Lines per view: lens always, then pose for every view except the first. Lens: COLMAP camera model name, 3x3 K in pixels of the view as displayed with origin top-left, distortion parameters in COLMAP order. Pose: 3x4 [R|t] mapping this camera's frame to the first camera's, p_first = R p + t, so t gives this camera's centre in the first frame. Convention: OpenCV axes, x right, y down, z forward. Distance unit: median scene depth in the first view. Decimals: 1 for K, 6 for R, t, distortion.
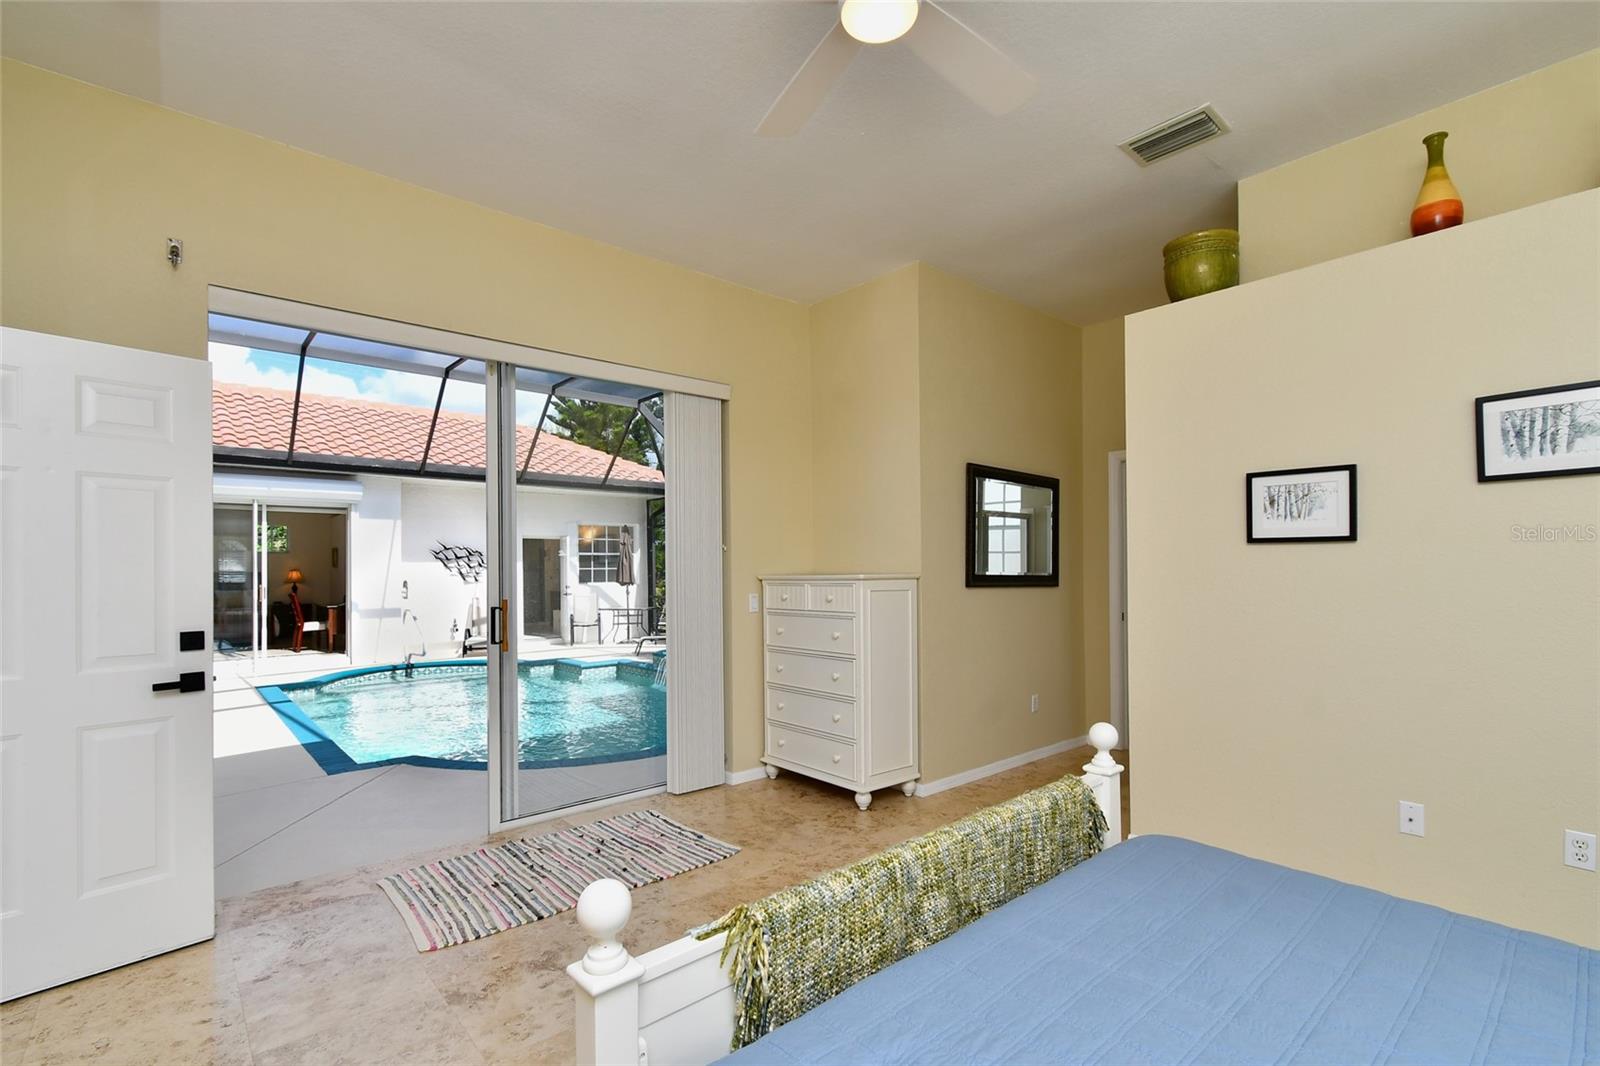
lens RADIAL K [[726.5, 0, 799.9], [0, 726.5, 567.2], [0, 0, 1]] dist [0.000315, 0.000255]
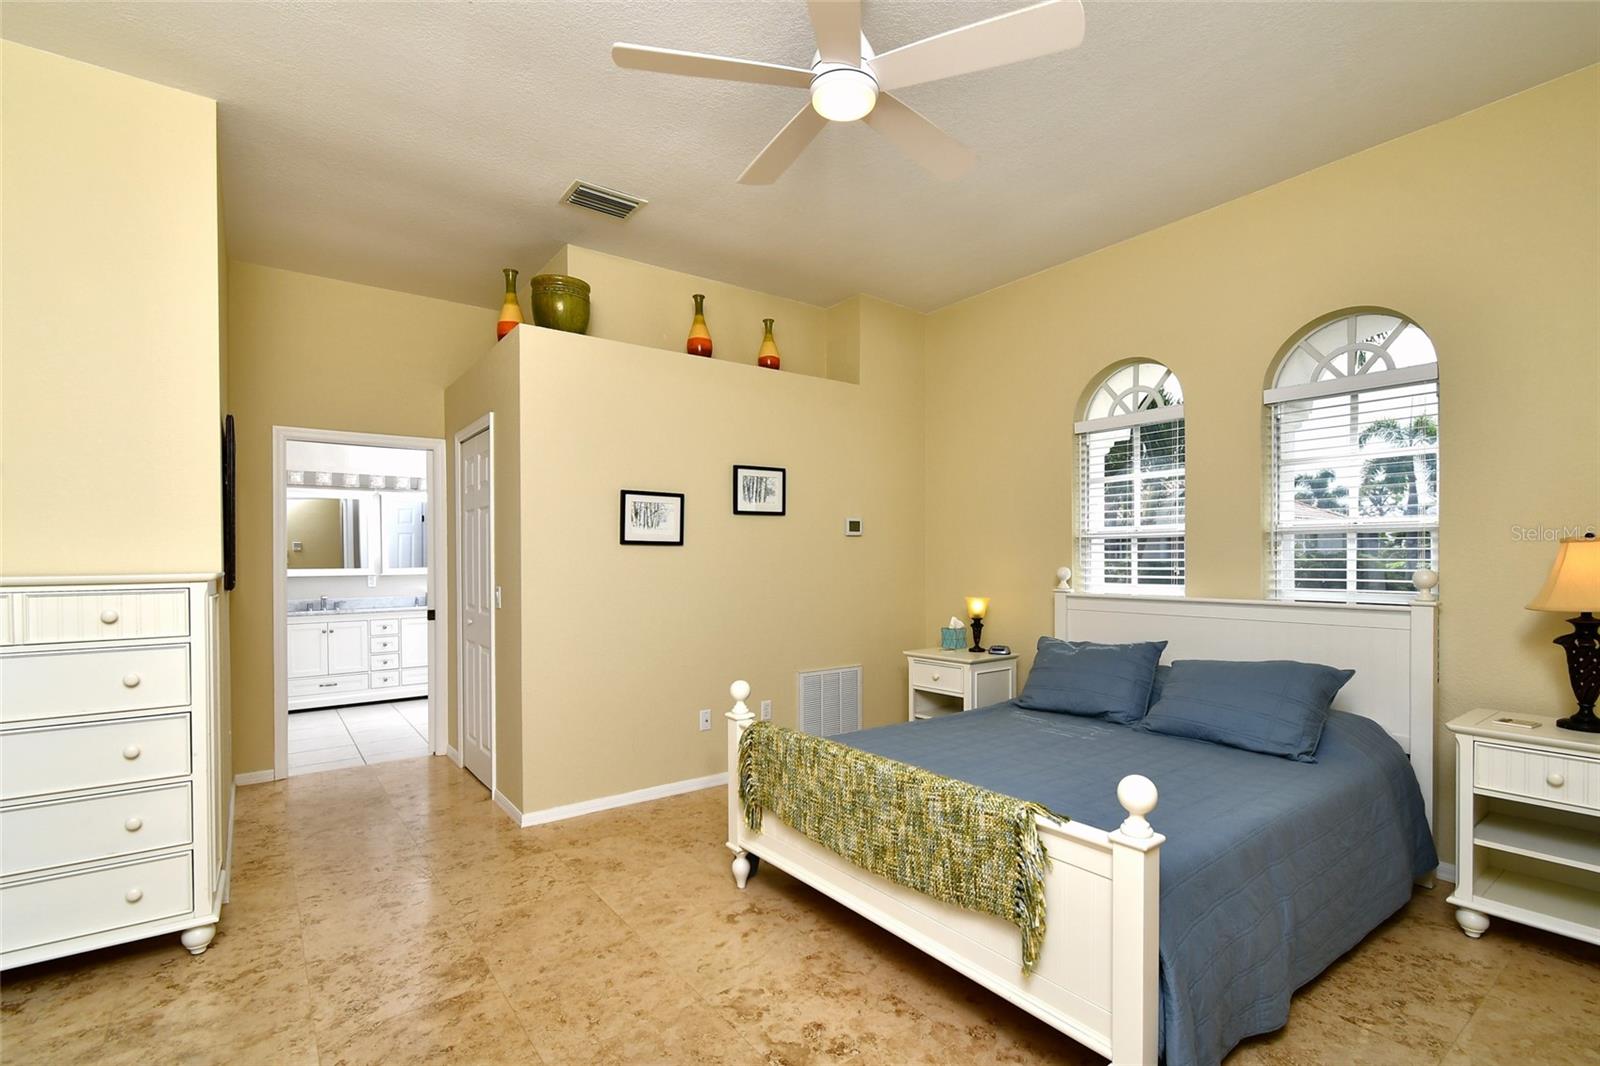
lens RADIAL K [[726.5, 0, 799.9], [0, 726.5, 567.2], [0, 0, 1]] dist [0.000315, 0.000255]
pose [[0.088585, -0.000083, 0.996069, -0.668880], [0.003271, 0.999995, -0.000208, 0.009682], [-0.996063, 0.003276, 0.088585, 0.596953]]
